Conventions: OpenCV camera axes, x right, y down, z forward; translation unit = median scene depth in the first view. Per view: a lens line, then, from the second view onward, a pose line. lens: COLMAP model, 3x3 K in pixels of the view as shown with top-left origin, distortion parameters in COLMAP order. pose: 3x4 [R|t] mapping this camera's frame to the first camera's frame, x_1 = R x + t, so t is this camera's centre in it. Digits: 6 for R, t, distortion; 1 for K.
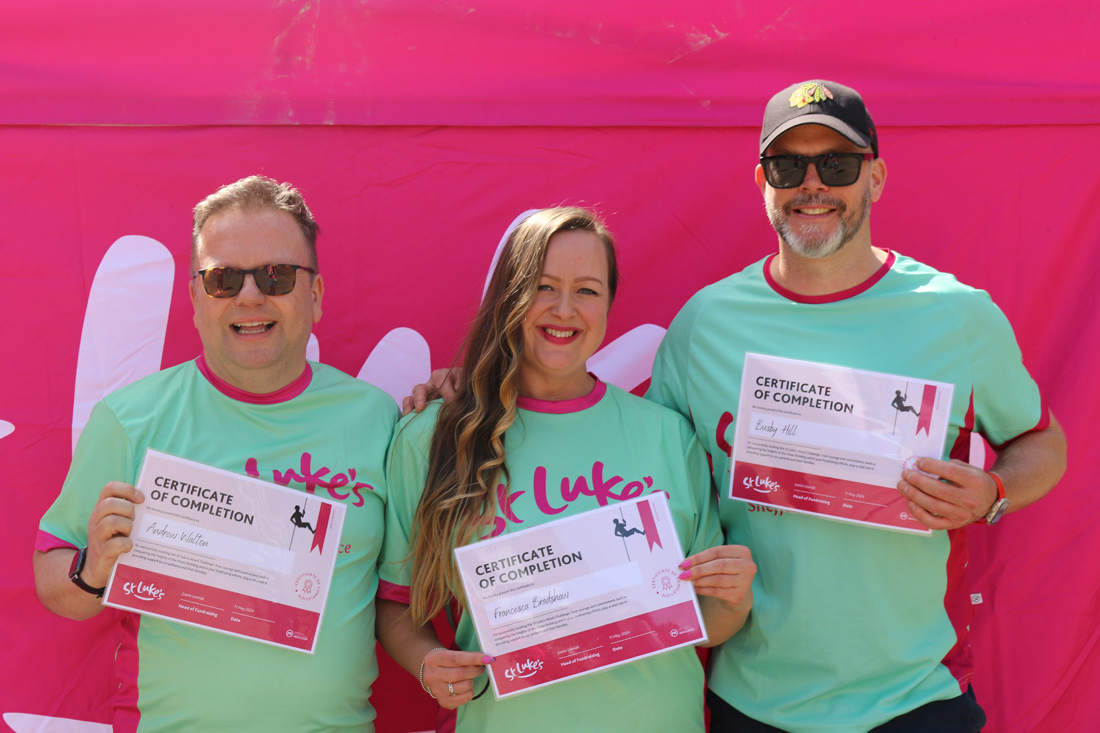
lens RADIAL K [[2185.3, 0, 550.0], [0, 2185.3, 366.5], [0, 0, 1]] dist [0.063794, 0.061829]
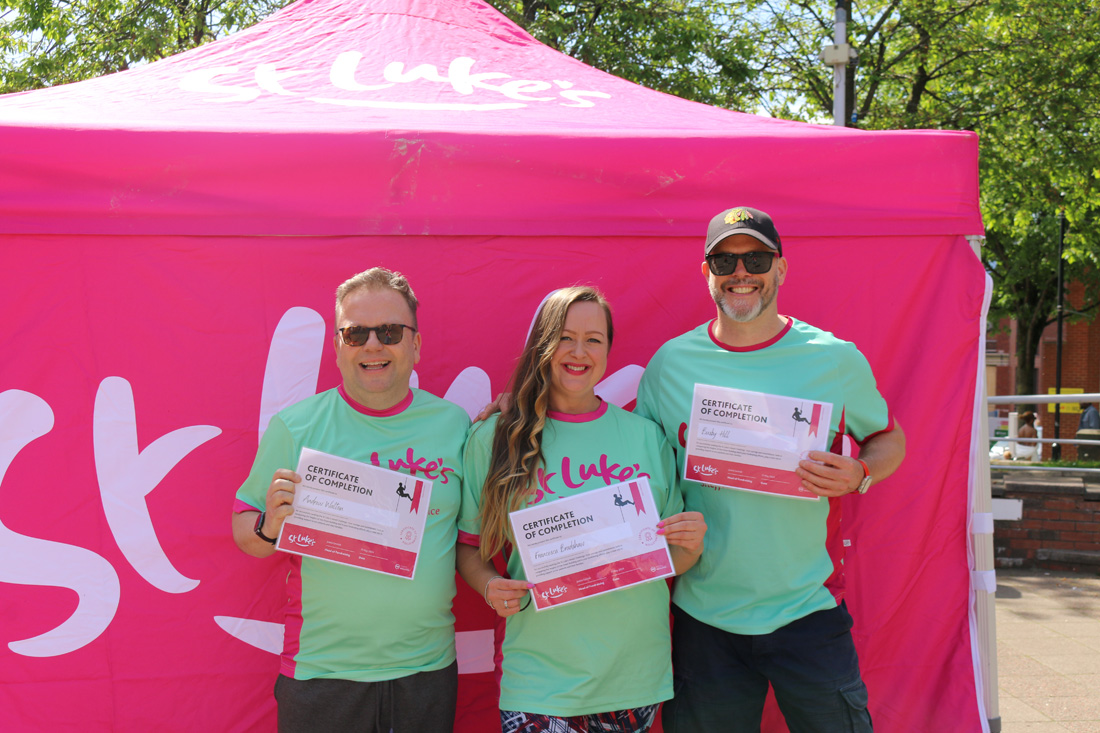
lens RADIAL K [[1304.6, 0, 550.0], [0, 1304.6, 366.5], [0, 0, 1]] dist [-0.004788, 0.000449]
pose [[0.999960, -0.001725, -0.008762, -0.005680], [0.001486, 0.999629, -0.027202, 0.006903], [0.008806, 0.027188, 0.999592, 0.087506]]
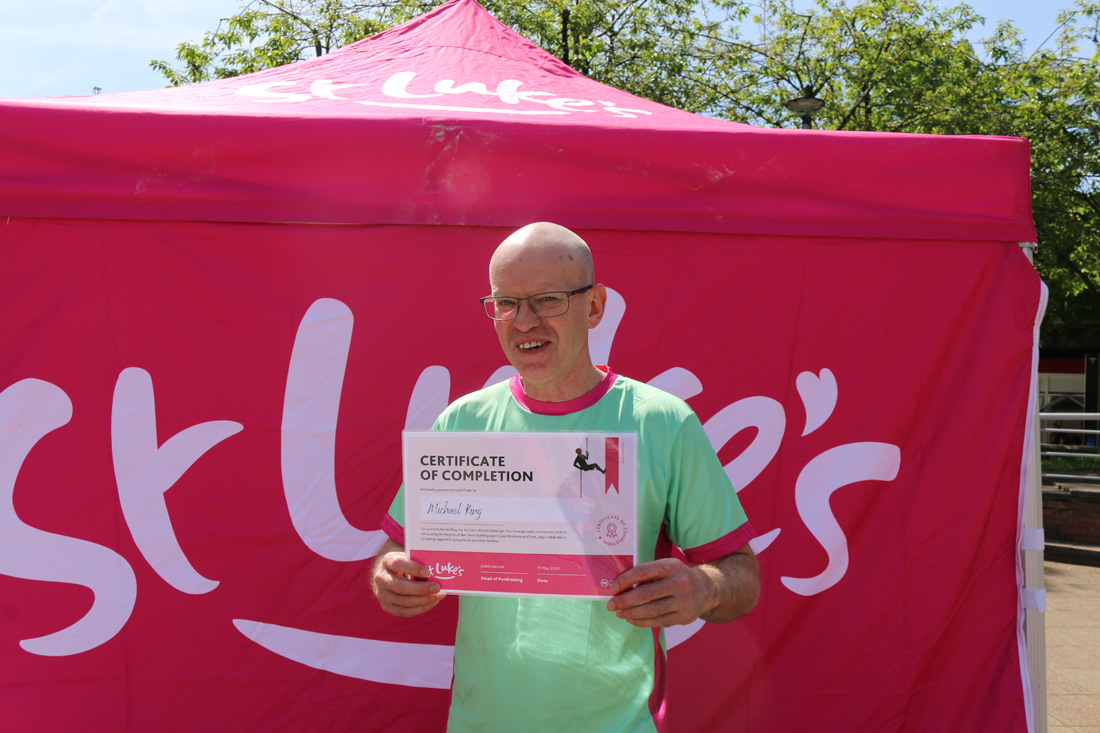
lens RADIAL K [[916.4, 0, 548.3], [0, 916.4, 412.3], [0, 0, 1]] dist [-0.173562, -0.000384]
pose [[0.998656, 0.019944, -0.047840, -0.012003], [-0.020030, 0.999799, -0.001311, 0.013710], [0.047804, 0.002268, 0.998854, 0.401298]]
